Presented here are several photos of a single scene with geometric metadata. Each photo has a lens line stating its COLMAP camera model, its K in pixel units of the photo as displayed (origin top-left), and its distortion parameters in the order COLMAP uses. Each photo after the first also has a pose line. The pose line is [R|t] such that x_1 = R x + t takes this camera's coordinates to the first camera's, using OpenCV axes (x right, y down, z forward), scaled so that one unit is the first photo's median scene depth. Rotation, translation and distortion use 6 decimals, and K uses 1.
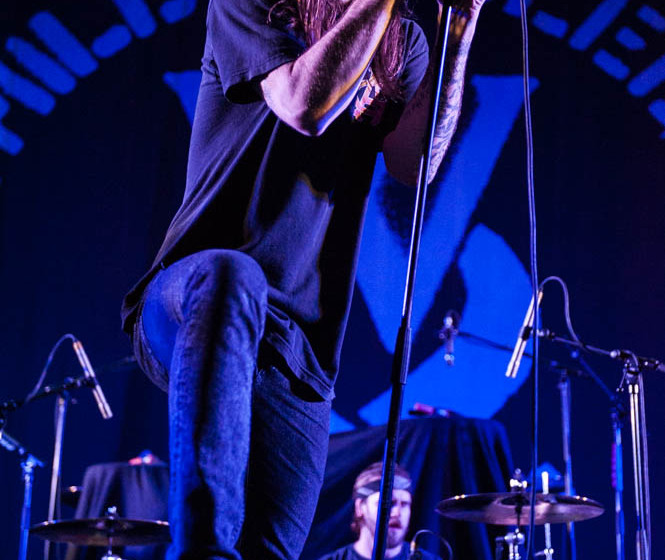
lens RADIAL K [[1661.4, 0, 299.0], [0, 1661.4, 280.7], [0, 0, 1]] dist [0.171661, 0.109078]
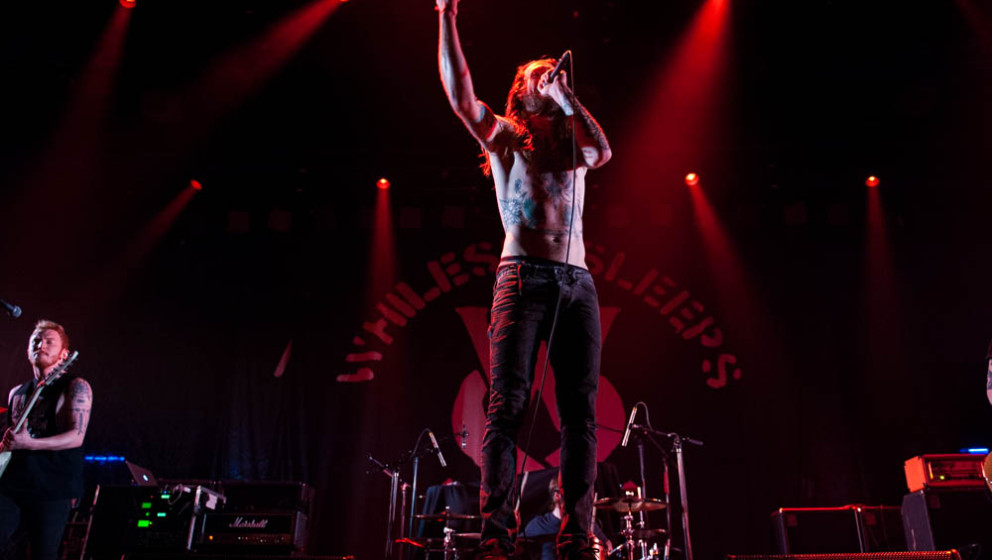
lens RADIAL K [[765.4, 0, 496.0], [0, 765.4, 280.0], [0, 0, 1]] dist [-0.048235, -0.000094]
pose [[0.999862, -0.015394, -0.006223, -0.026264], [0.014307, 0.988933, -0.147669, -0.010354], [0.008428, 0.147560, 0.989017, -0.046475]]
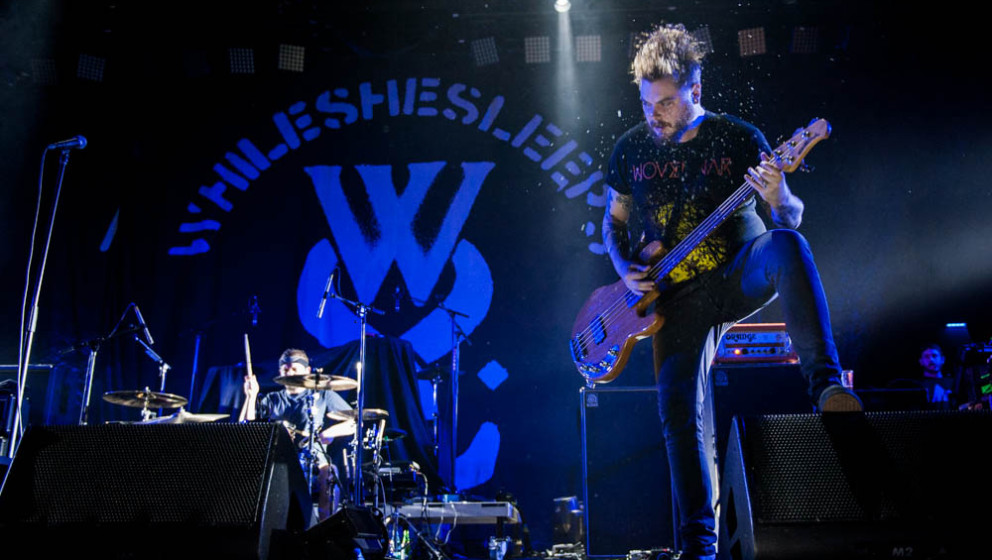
lens RADIAL K [[884.7, 0, 498.5], [0, 884.7, 296.3], [0, 0, 1]] dist [-0.002103, 0.001955]
pose [[0.998442, -0.031319, -0.046172, 0.270032], [0.032635, 0.999075, 0.028019, 0.006851], [0.045251, -0.029482, 0.998540, -0.035147]]
